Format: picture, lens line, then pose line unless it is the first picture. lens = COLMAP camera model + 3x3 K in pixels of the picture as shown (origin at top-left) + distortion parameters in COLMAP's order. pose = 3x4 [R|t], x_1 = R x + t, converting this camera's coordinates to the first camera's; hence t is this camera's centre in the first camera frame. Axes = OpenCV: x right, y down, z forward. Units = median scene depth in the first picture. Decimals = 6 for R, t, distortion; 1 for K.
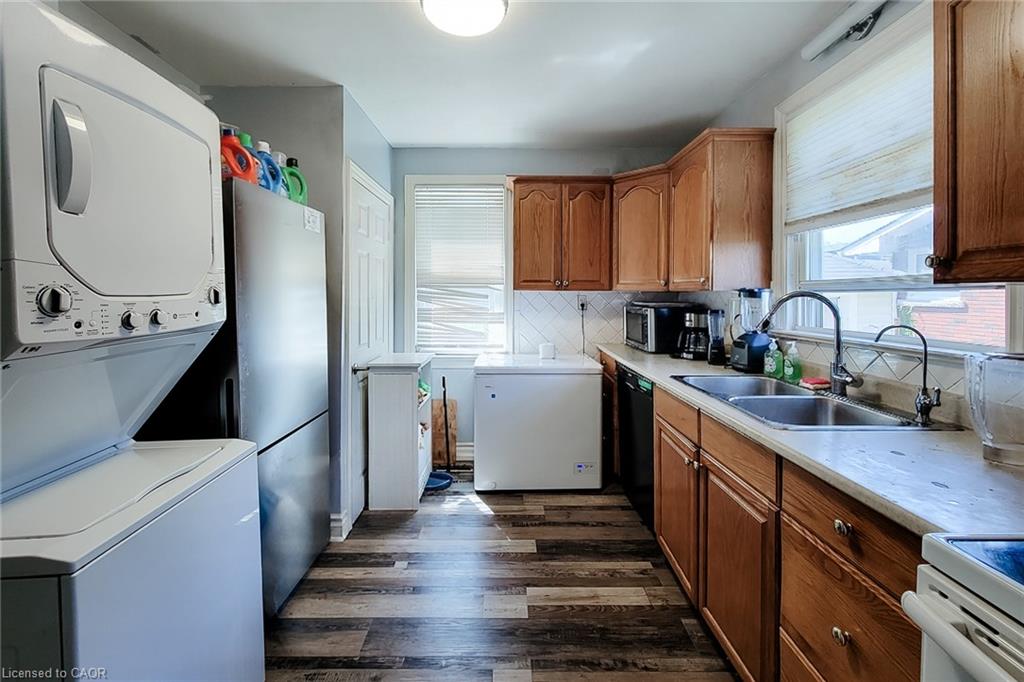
lens RADIAL K [[433.2, 0, 512.7], [0, 433.2, 297.2], [0, 0, 1]] dist [0.006401, -0.001191]
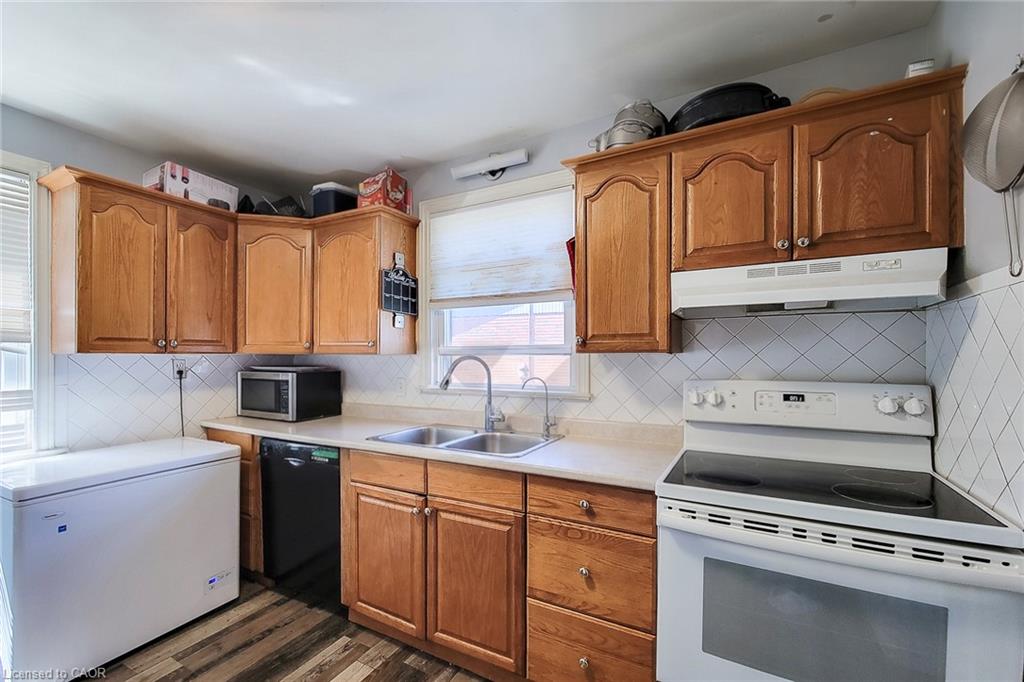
lens RADIAL K [[433.2, 0, 518.5], [0, 433.2, 356.2], [0, 0, 1]] dist [0.006401, -0.001191]
pose [[0.483670, -0.003050, 0.875245, -0.322083], [0.005972, 0.999982, 0.000184, -0.009349], [-0.875230, 0.005138, 0.483680, 0.180621]]
